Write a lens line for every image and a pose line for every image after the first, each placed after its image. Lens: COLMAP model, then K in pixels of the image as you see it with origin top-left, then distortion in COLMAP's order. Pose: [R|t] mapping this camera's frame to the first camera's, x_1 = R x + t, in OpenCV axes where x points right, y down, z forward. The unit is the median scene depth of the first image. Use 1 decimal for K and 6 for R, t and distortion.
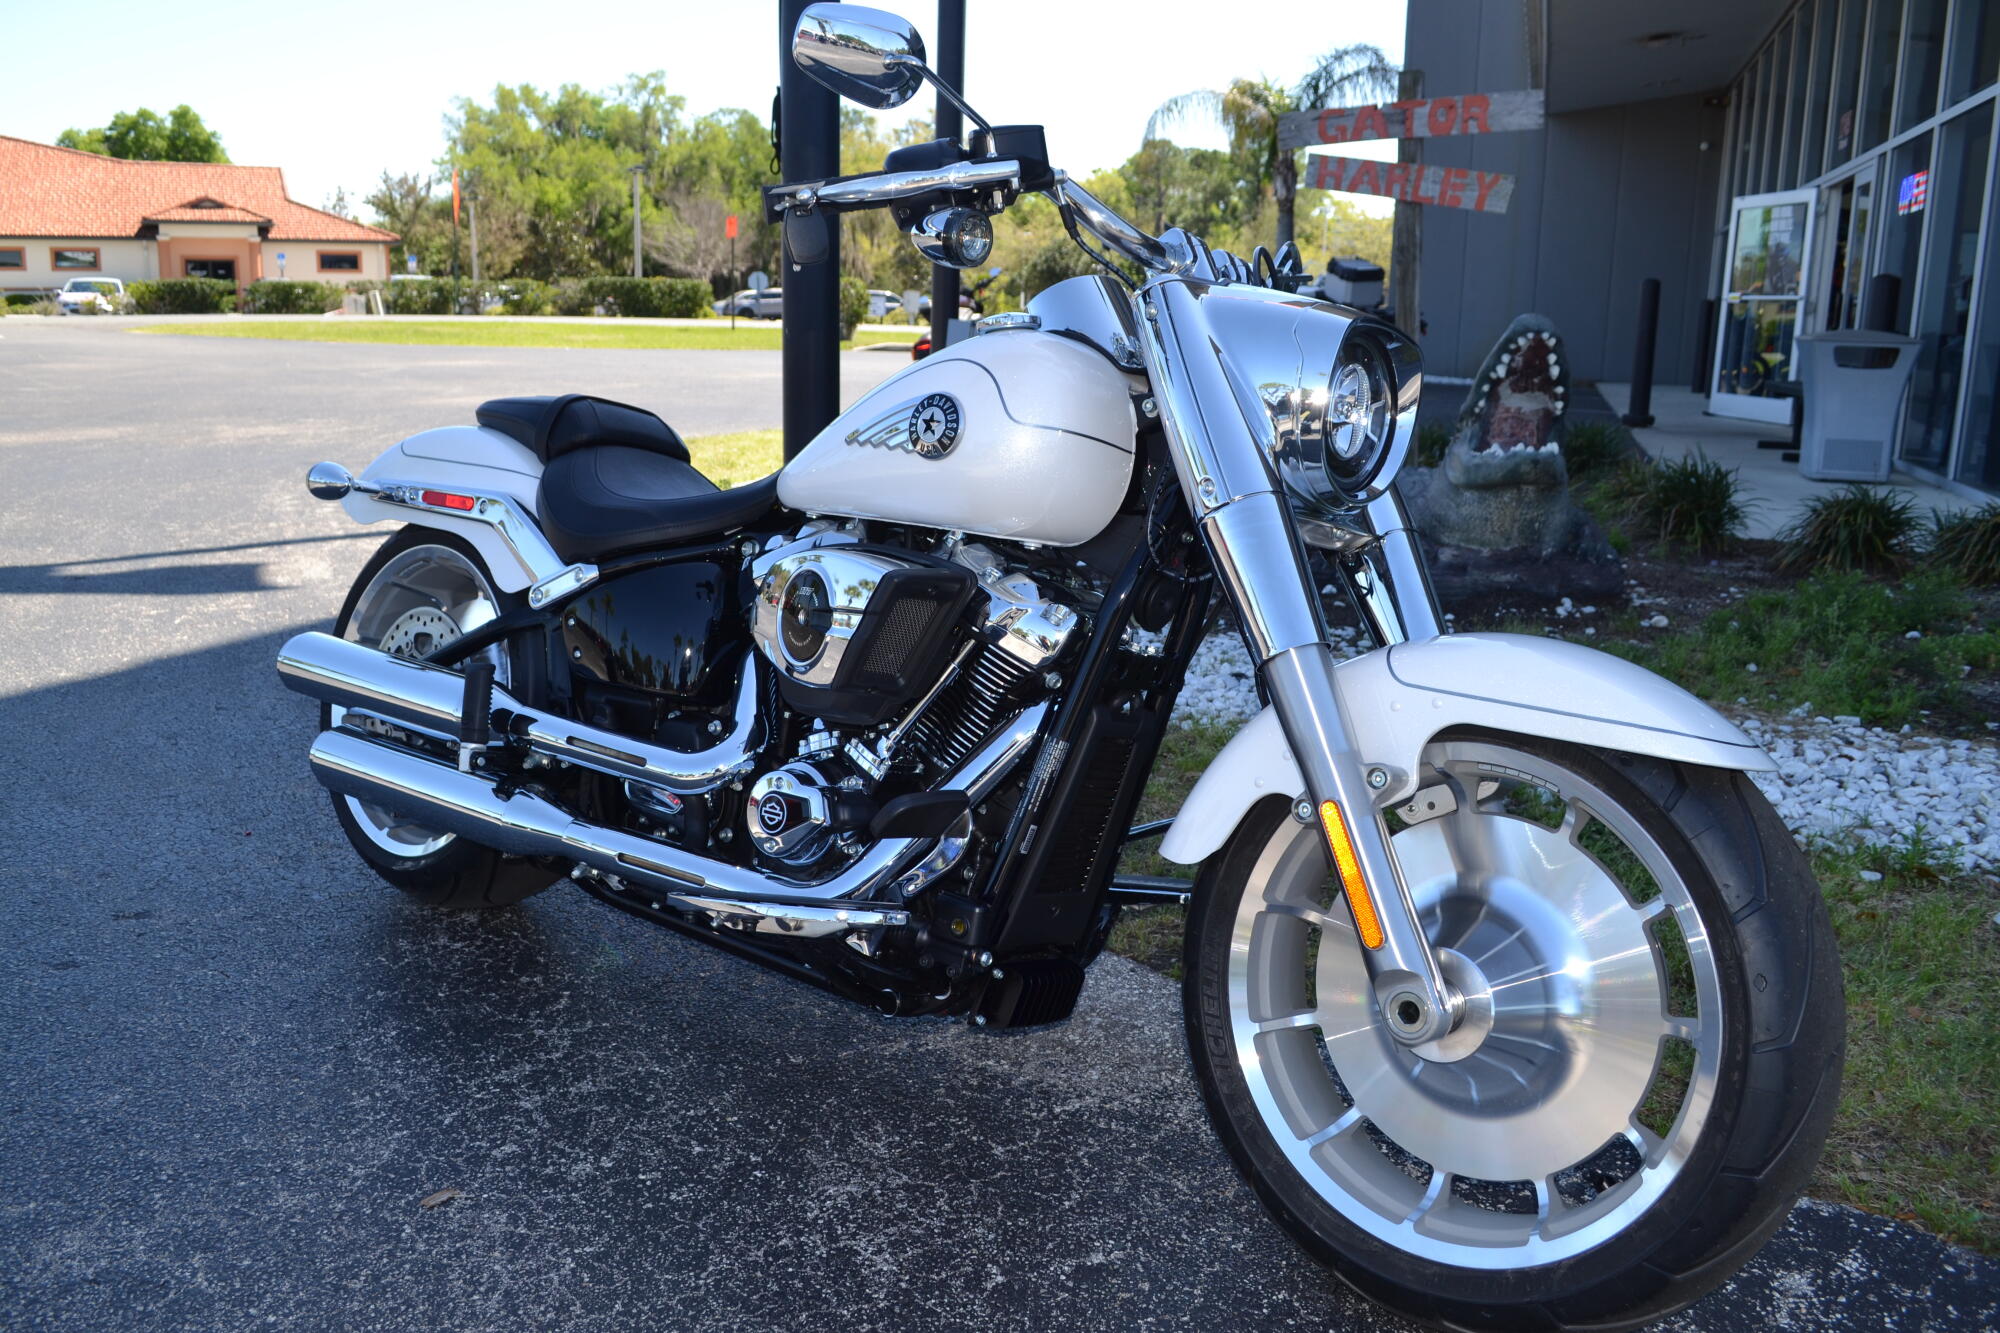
lens RADIAL K [[1592.2, 0, 1002.1], [0, 1592.2, 659.1], [0, 0, 1]] dist [-0.090784, 0.008090]
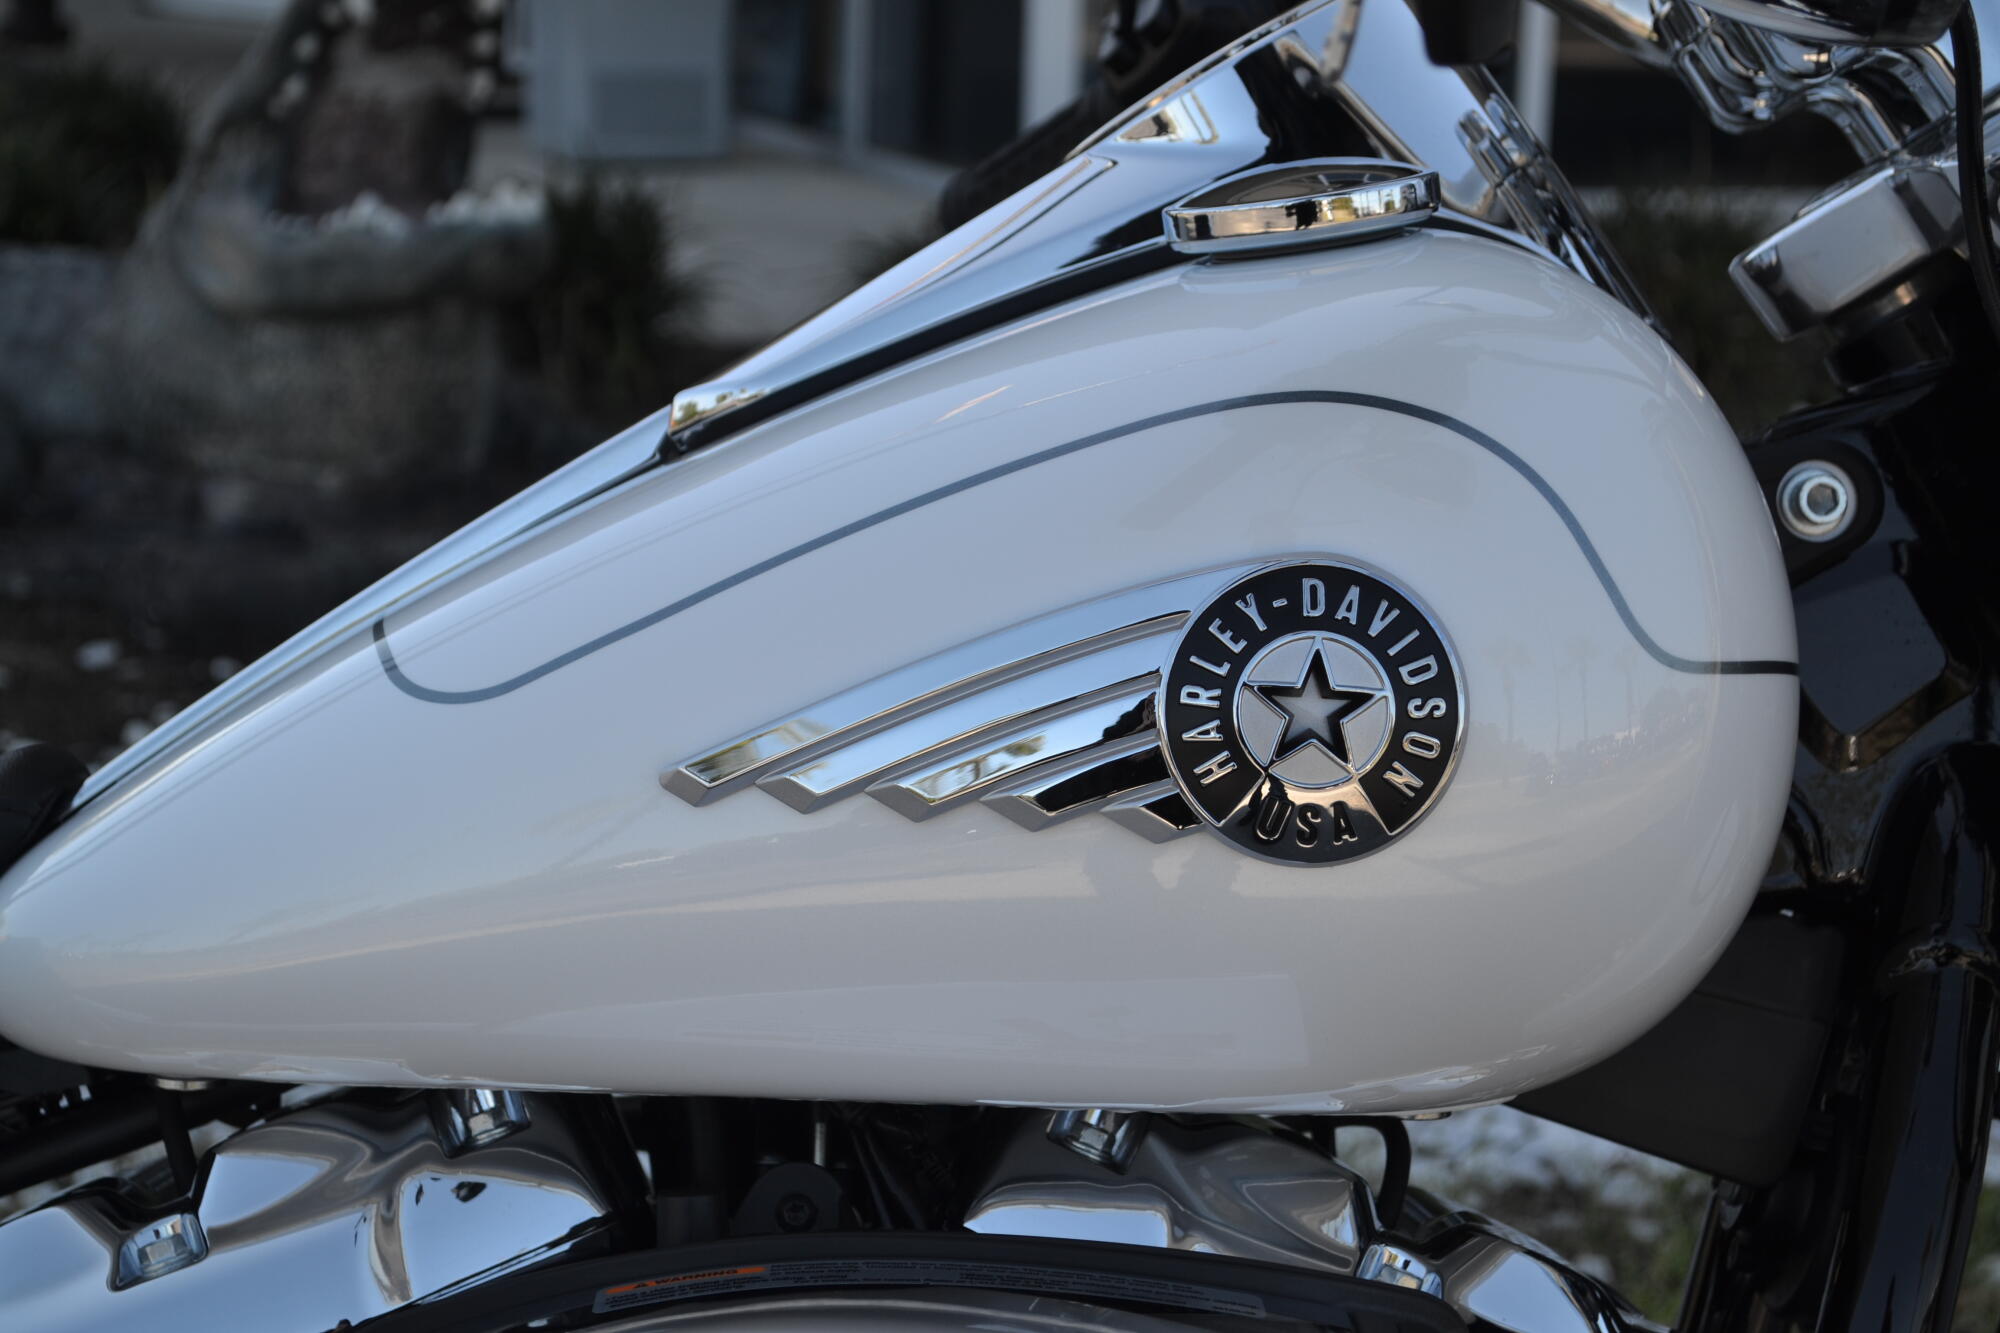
lens RADIAL K [[3711.2, 0, 983.9], [0, 3711.2, 651.4], [0, 0, 1]] dist [0.011815, 0.000000]
pose [[0.763652, -0.139613, 0.630352, -0.146042], [0.125594, 0.989812, 0.067074, -0.071136], [-0.633295, 0.027947, 0.773406, 0.229103]]
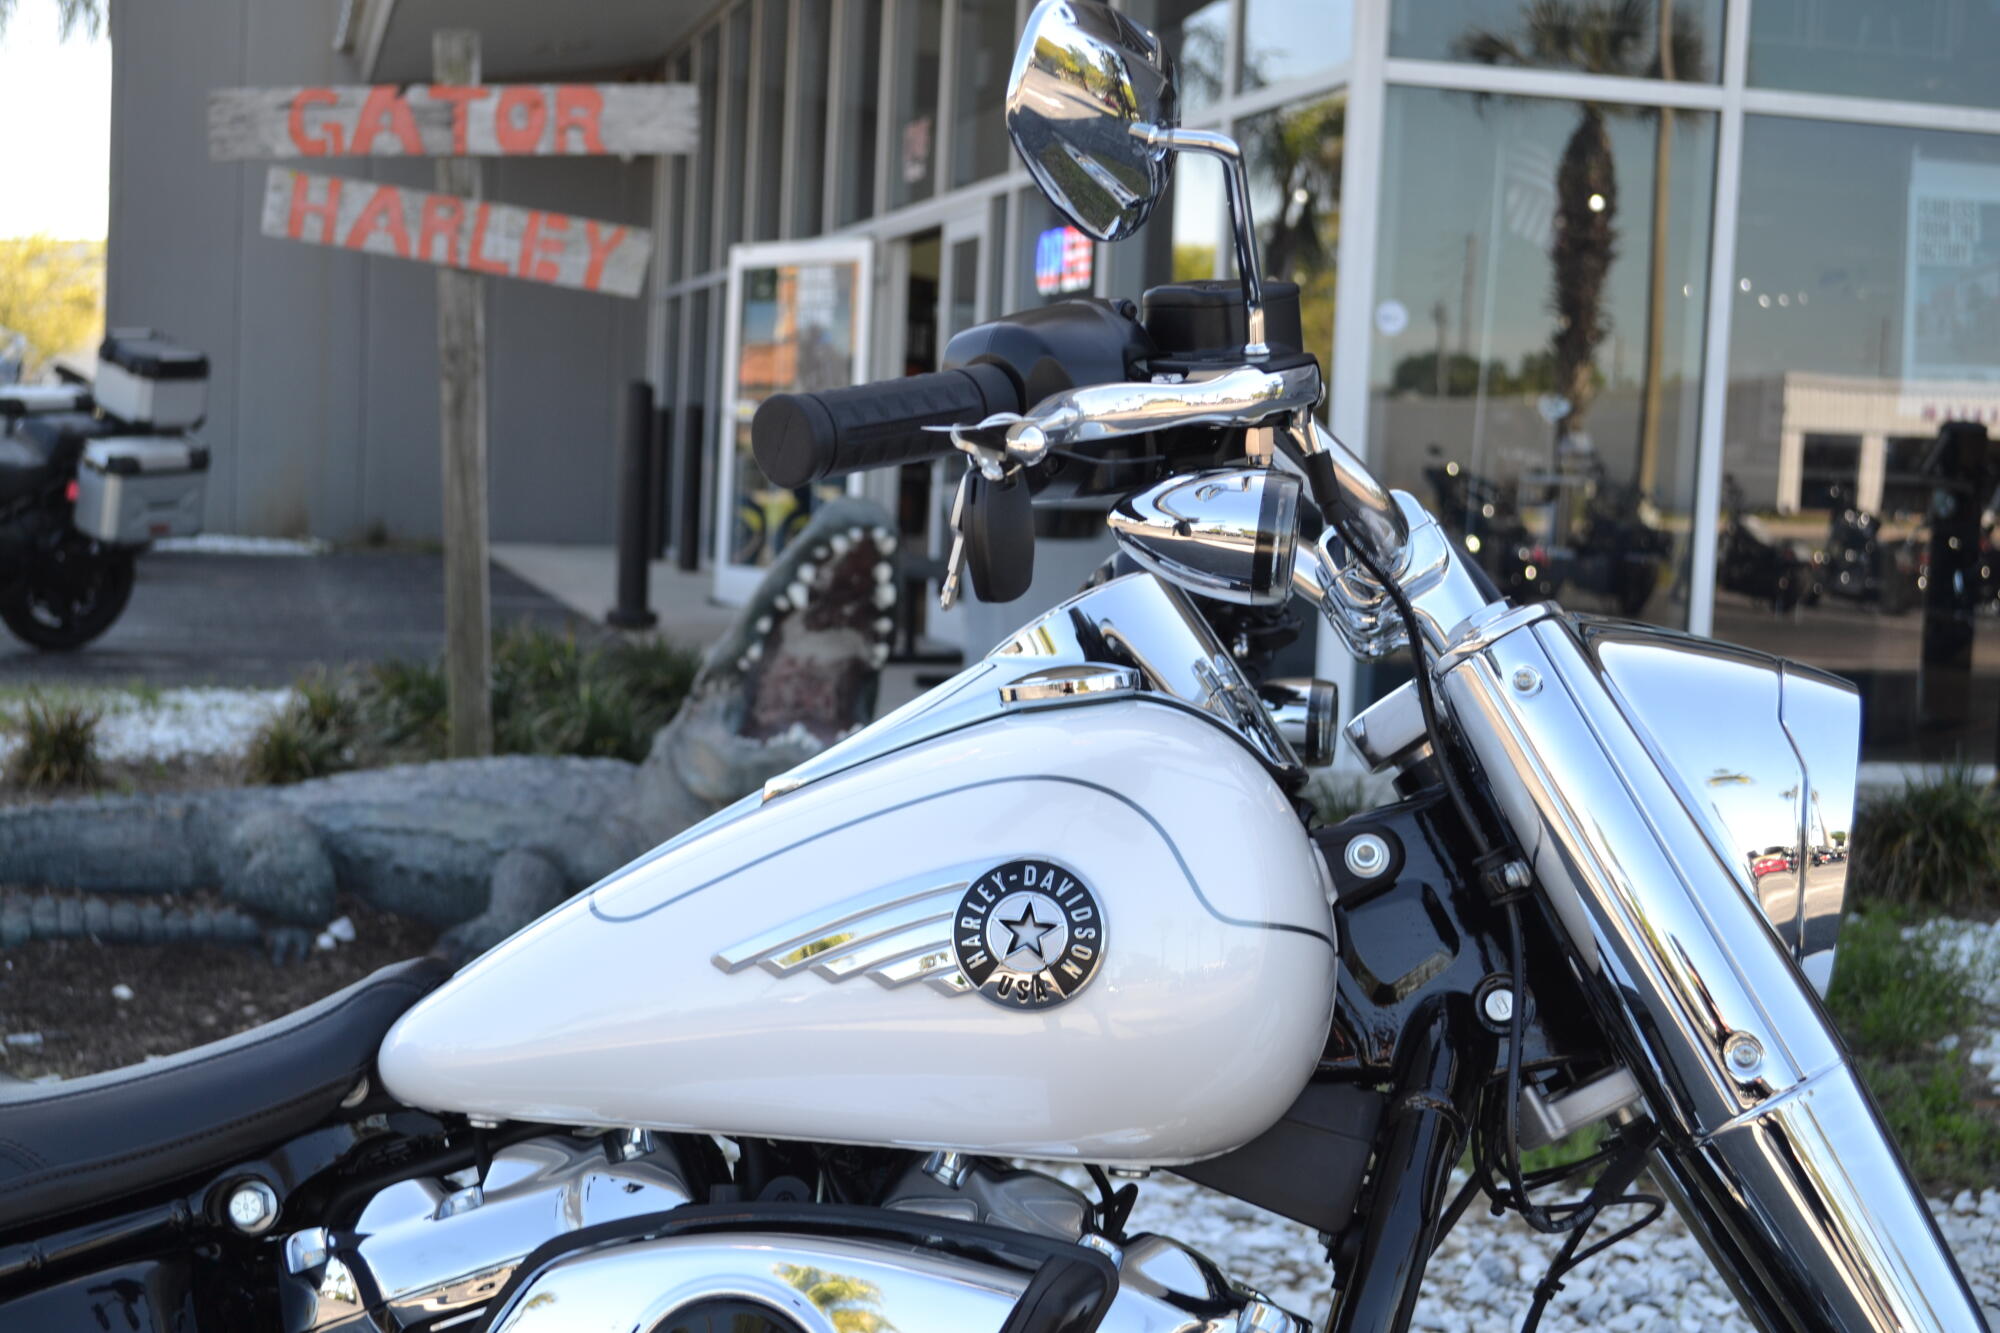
lens RADIAL K [[2834.7, 0, 1005.4], [0, 2834.7, 686.6], [0, 0, 1]] dist [-0.022503, 0.000000]
pose [[0.837503, -0.026080, 0.545810, -0.171610], [0.090564, 0.991671, -0.091579, -0.052188], [-0.538875, 0.126129, 0.832889, 0.125659]]
